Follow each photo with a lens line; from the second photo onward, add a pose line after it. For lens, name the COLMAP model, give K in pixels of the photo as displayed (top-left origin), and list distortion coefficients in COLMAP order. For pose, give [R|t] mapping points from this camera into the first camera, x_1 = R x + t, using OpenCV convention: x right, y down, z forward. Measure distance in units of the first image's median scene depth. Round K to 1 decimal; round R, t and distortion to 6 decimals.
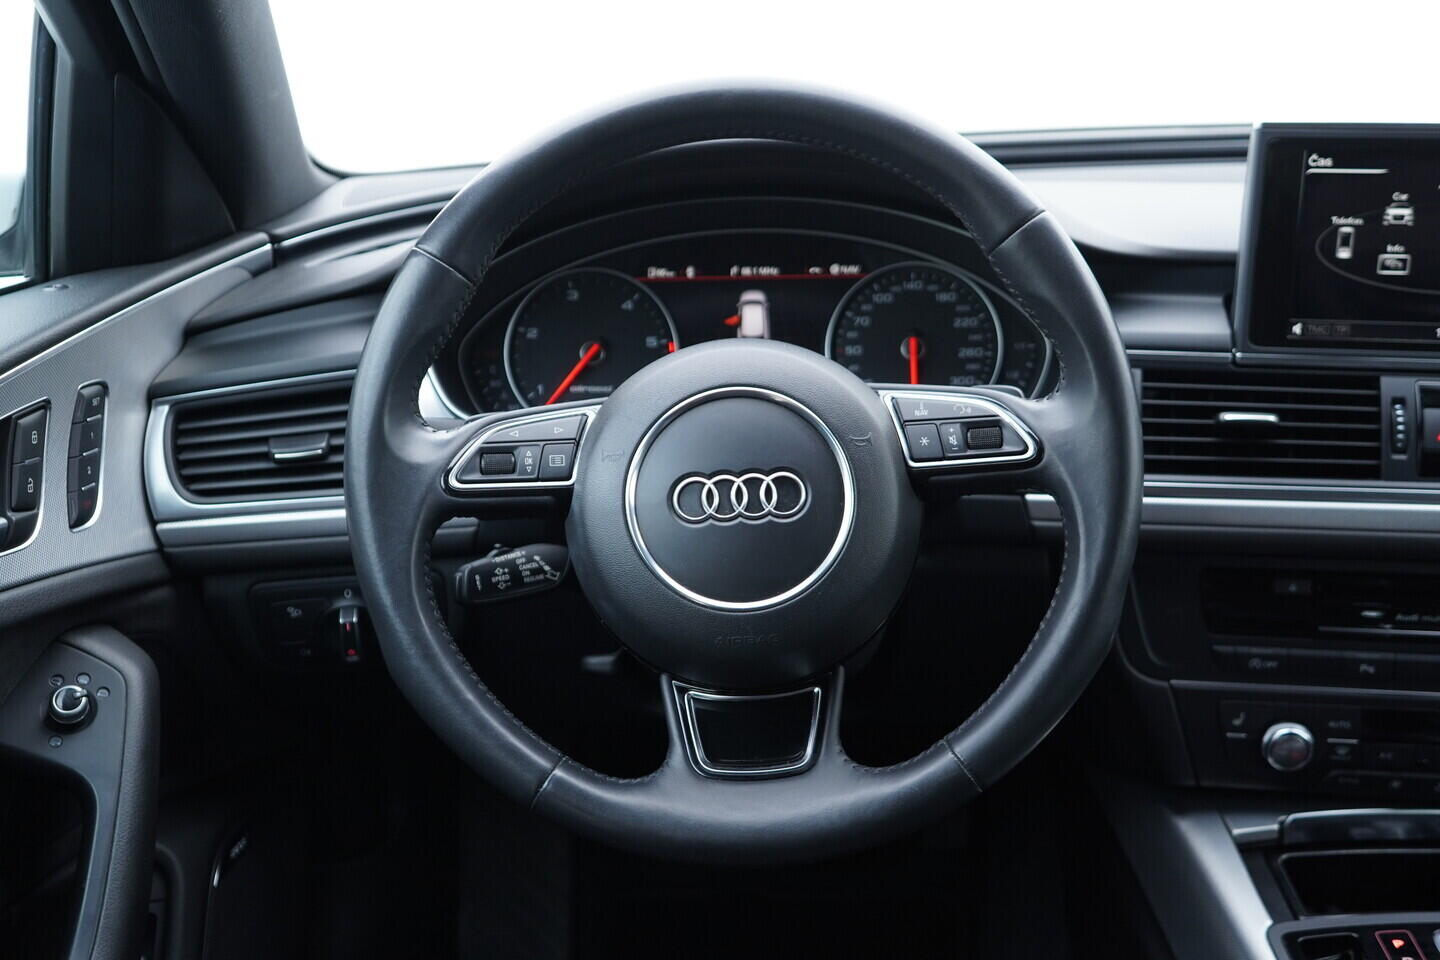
lens RADIAL K [[1458.3, 0, 720.0], [0, 1458.3, 480.0], [0, 0, 1]] dist [-0.004349, 0.011545]
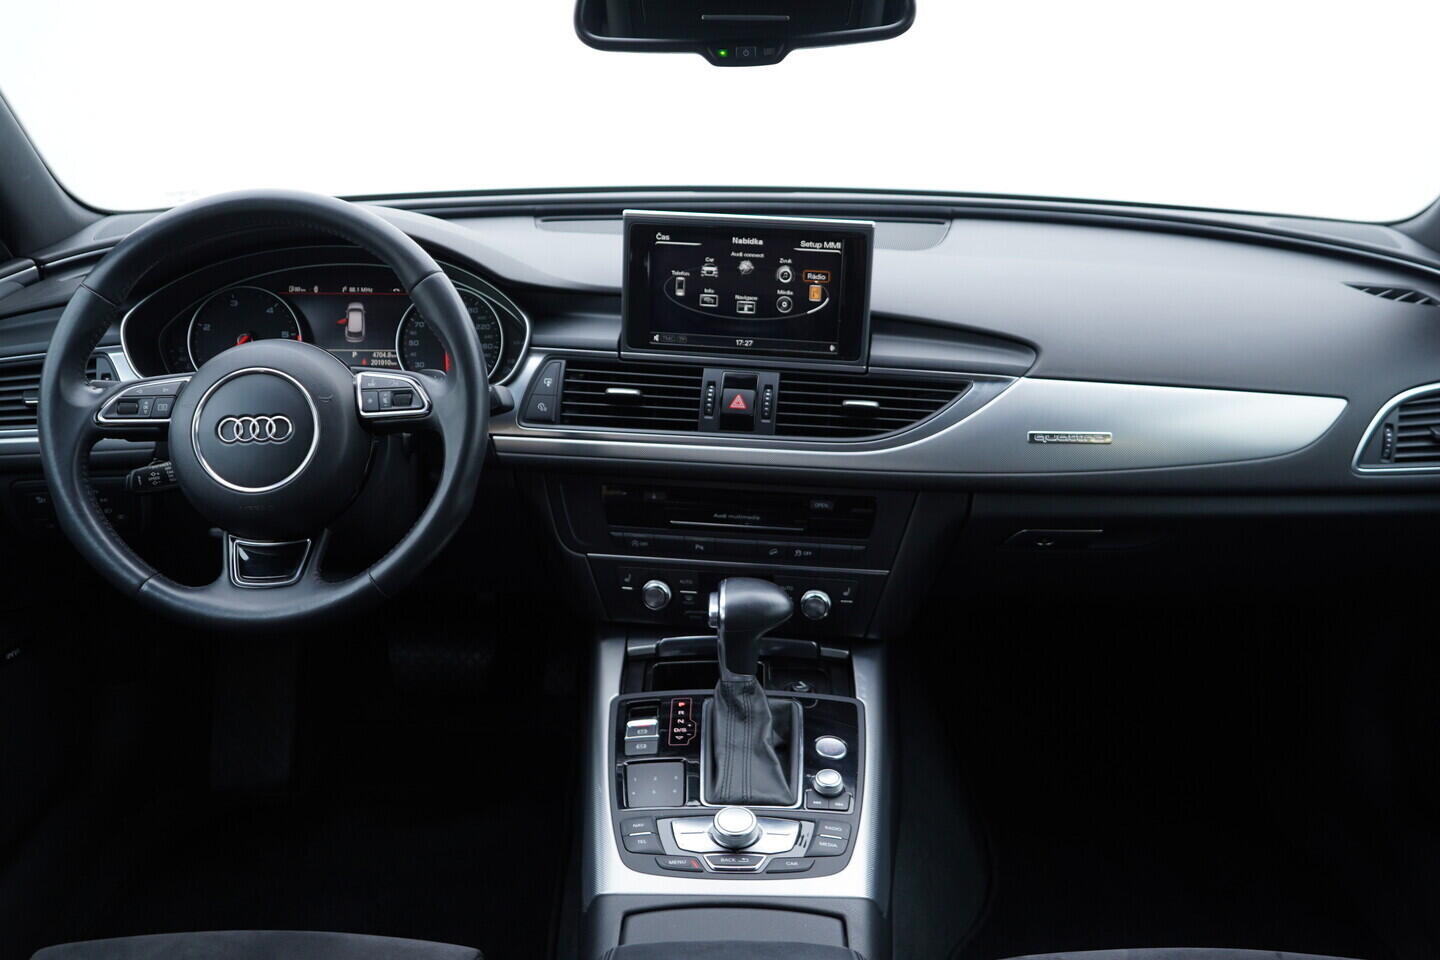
lens RADIAL K [[1464.3, 0, 727.3], [0, 1464.3, 487.3], [0, 0, 1]] dist [-0.008238, 0.017787]
pose [[0.999522, 0.021054, 0.022620, 0.440693], [-0.021703, 0.999348, 0.028856, 0.014478], [-0.021998, -0.029334, 0.999328, -0.645058]]
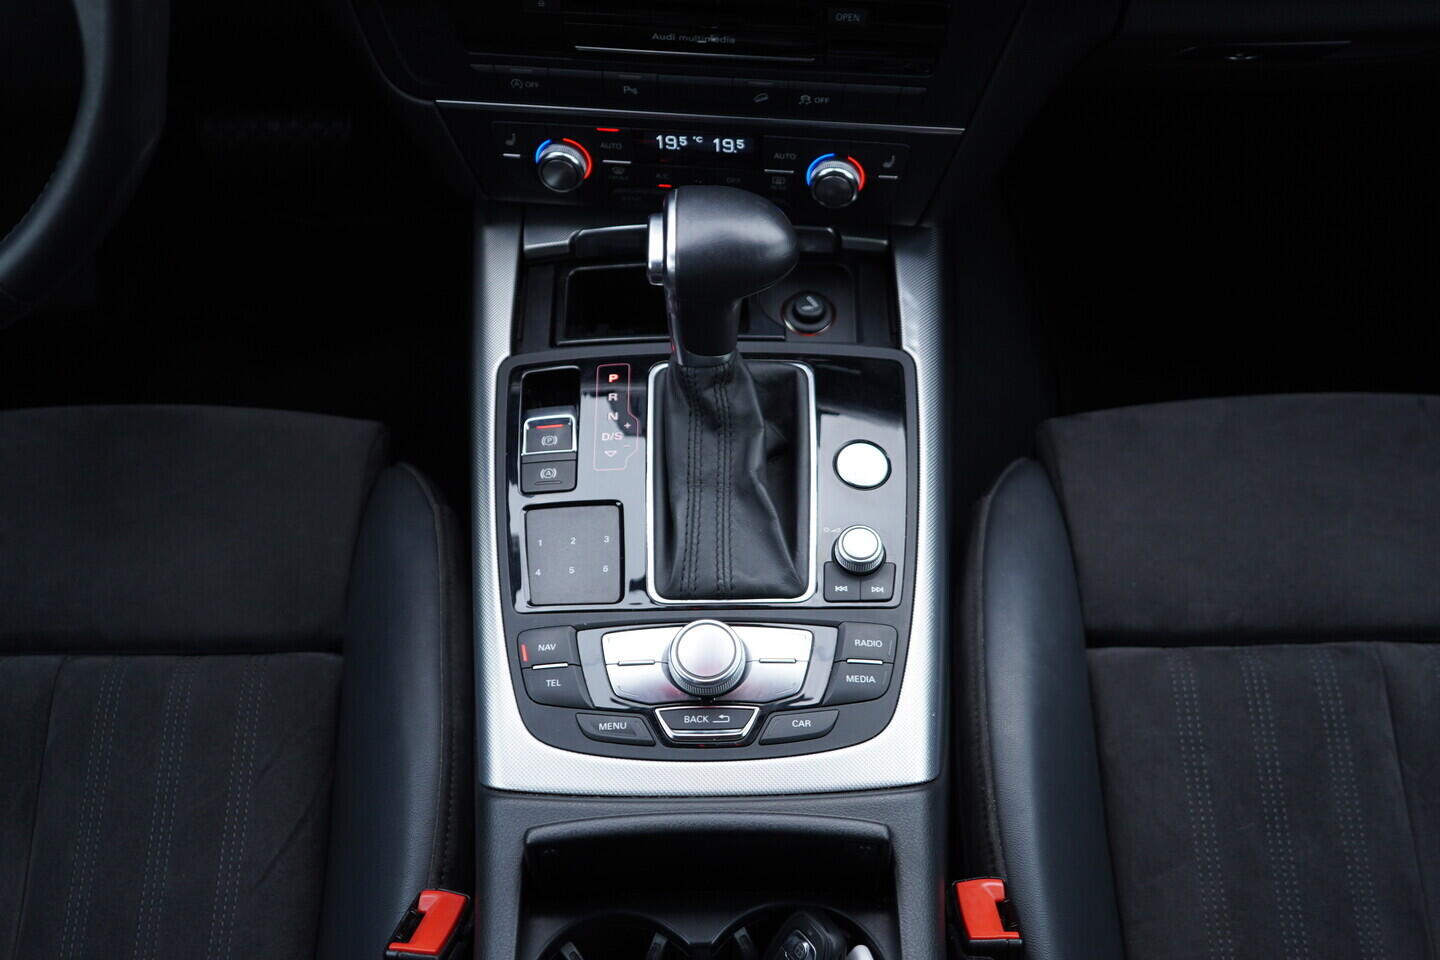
lens RADIAL K [[1458.3, 0, 720.0], [0, 1458.3, 480.0], [0, 0, 1]] dist [-0.004349, 0.011545]
pose [[0.999449, -0.024977, 0.021855, 0.478869], [0.009485, 0.845999, 0.533100, -0.154493], [-0.031805, -0.532599, 0.845770, 0.087330]]
